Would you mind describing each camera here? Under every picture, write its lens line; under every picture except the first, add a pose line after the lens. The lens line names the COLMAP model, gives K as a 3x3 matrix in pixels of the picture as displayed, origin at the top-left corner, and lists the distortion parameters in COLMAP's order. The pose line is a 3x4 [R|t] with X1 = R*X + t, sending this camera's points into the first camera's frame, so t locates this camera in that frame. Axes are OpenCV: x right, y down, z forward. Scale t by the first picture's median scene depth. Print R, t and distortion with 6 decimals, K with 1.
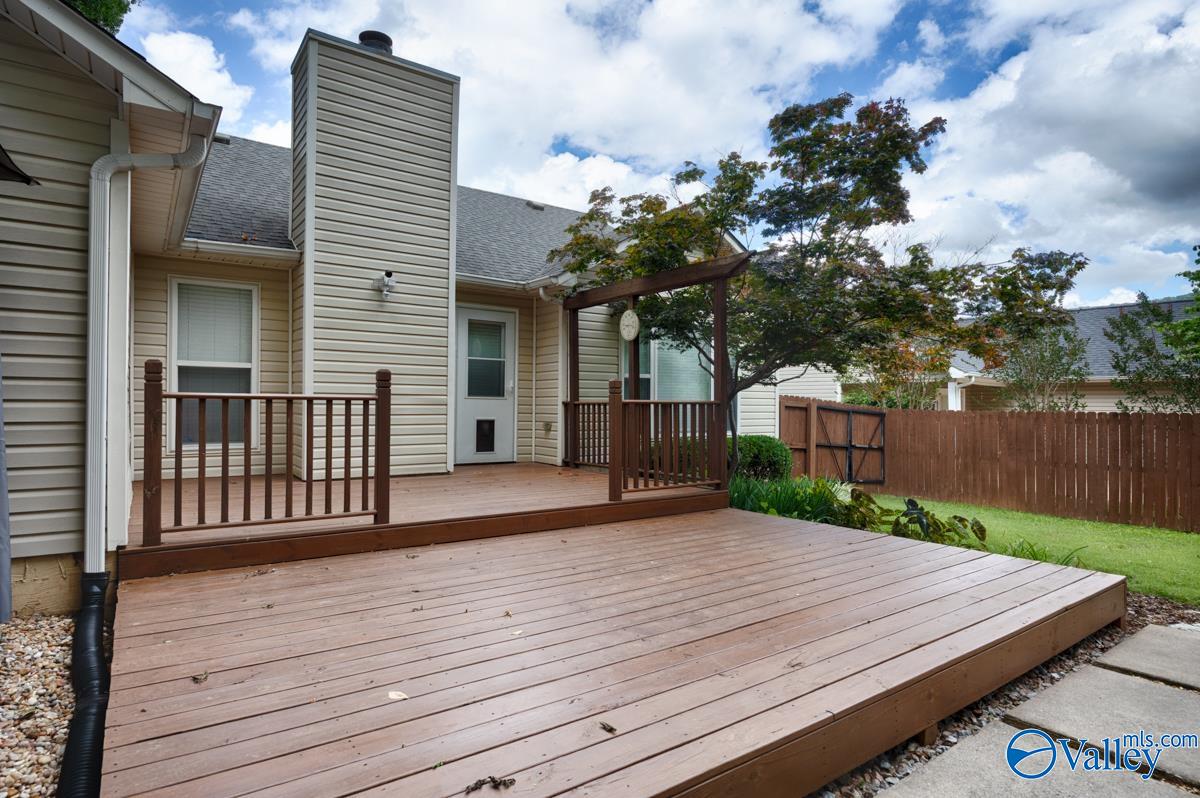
lens RADIAL K [[629.8, 0, 600.0], [0, 629.8, 399.0], [0, 0, 1]] dist [0.006223, 0.000308]
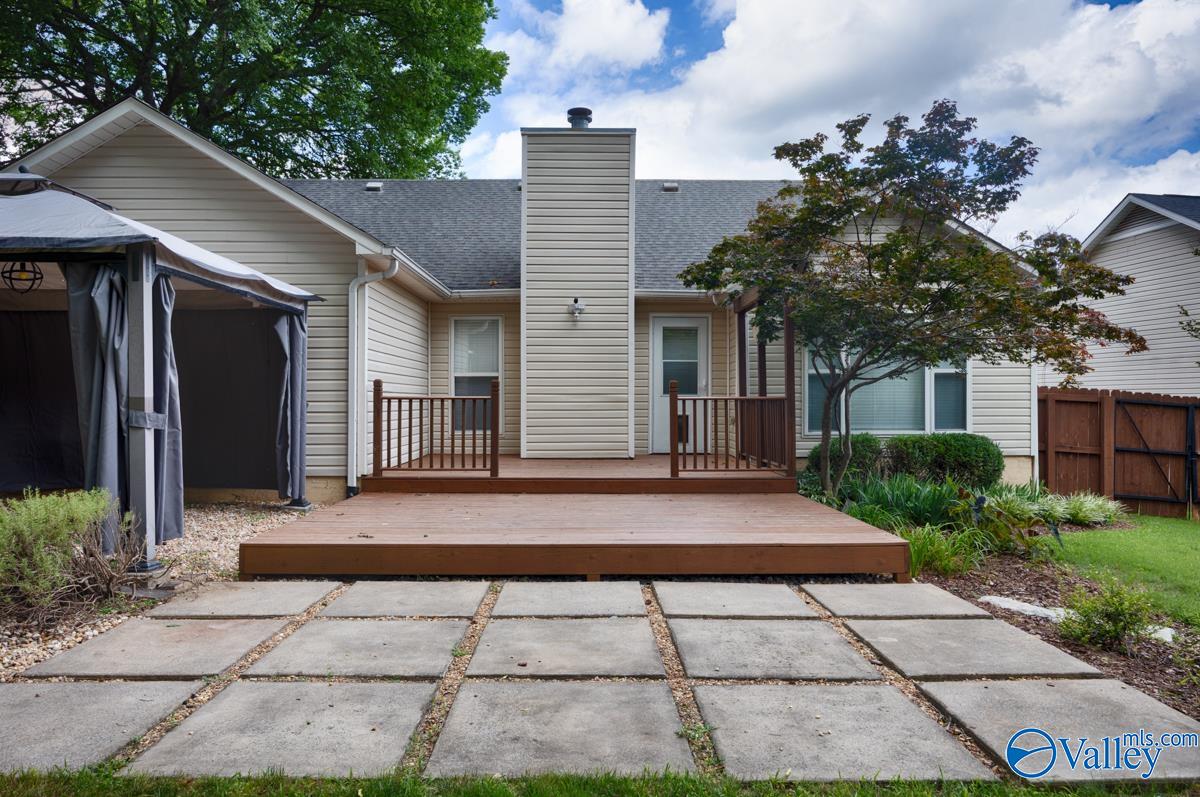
lens RADIAL K [[789.3, 0, 600.0], [0, 789.3, 398.5], [0, 0, 1]] dist [0.002022, 0.000982]
pose [[0.820239, -0.009130, -0.571948, 0.624644], [0.011886, 0.999929, 0.001085, 0.000642], [0.571898, -0.007688, 0.820289, -0.295649]]
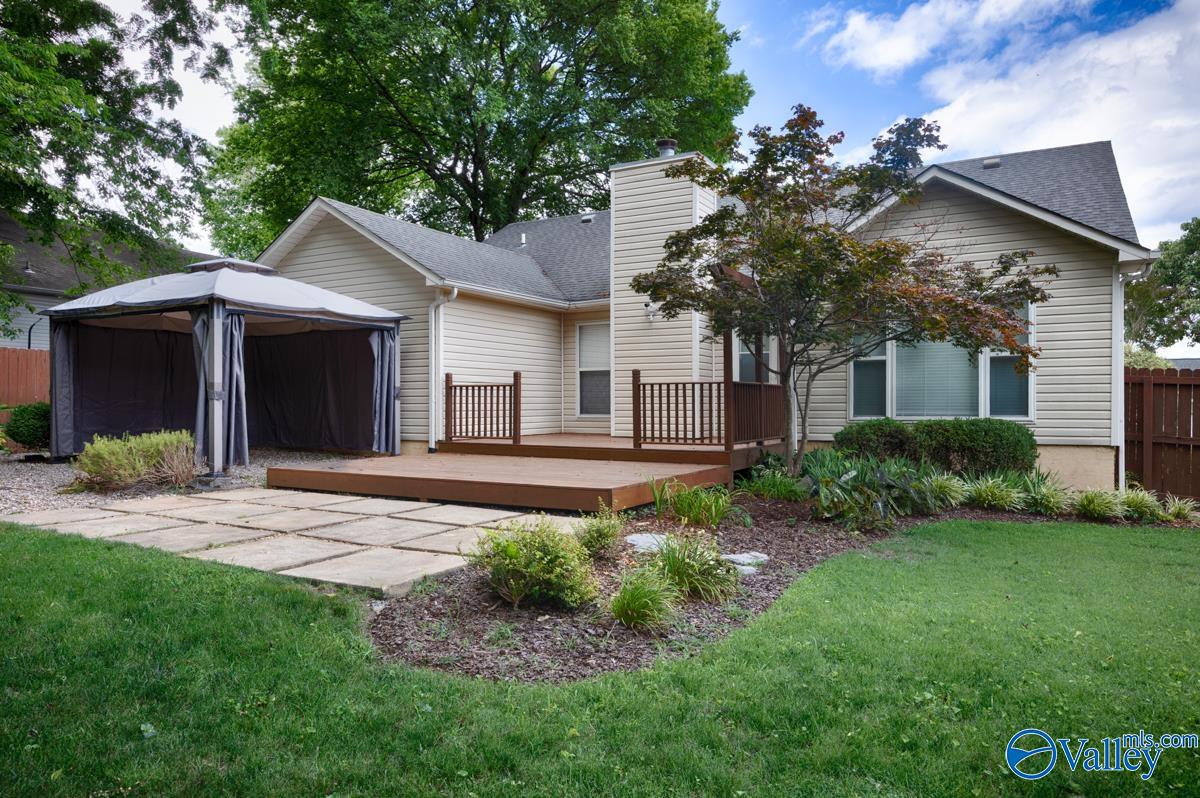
lens RADIAL K [[780.2, 0, 600.0], [0, 780.2, 399.0], [0, 0, 1]] dist [0.081782, -0.081880]
pose [[0.417250, -0.010367, -0.908733, 1.345374], [0.014306, 0.999886, -0.004838, 0.038947], [0.908679, -0.010981, 0.417350, 0.098999]]
